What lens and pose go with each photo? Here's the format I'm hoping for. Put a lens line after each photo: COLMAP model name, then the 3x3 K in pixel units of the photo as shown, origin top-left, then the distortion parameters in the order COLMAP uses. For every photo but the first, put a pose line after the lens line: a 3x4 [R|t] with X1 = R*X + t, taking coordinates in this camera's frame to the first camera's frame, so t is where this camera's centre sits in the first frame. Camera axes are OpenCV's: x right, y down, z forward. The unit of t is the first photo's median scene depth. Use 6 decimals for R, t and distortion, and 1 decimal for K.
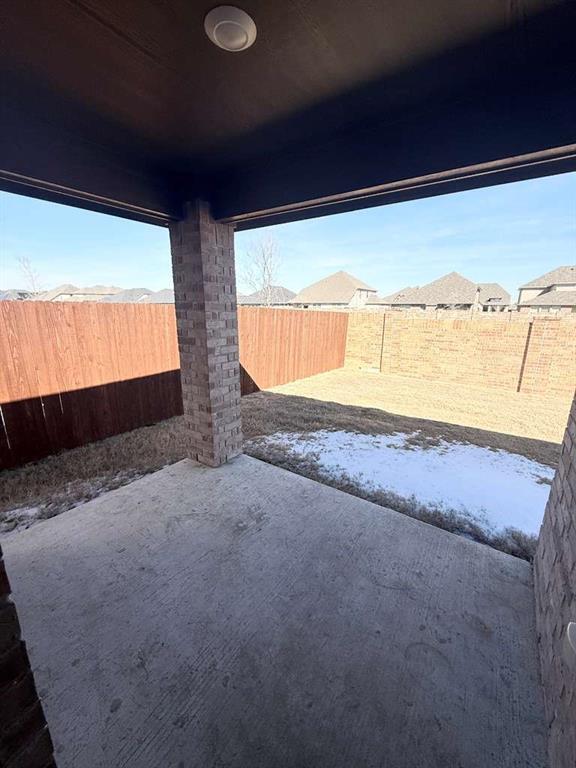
lens RADIAL K [[305.2, 0, 286.1], [0, 305.2, 384.1], [0, 0, 1]] dist [0.001243, -0.000346]
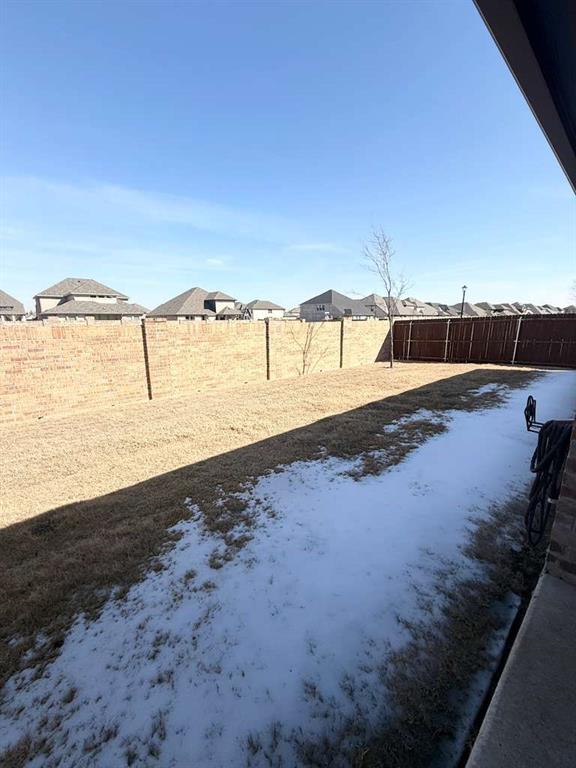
lens RADIAL K [[305.2, 0, 287.8], [0, 305.2, 379.2], [0, 0, 1]] dist [0.001243, -0.000346]
pose [[0.234801, -0.199665, 0.951316, -0.042179], [0.243596, 0.959534, 0.141266, -0.113260], [-0.941026, 0.198568, 0.273938, 0.608757]]
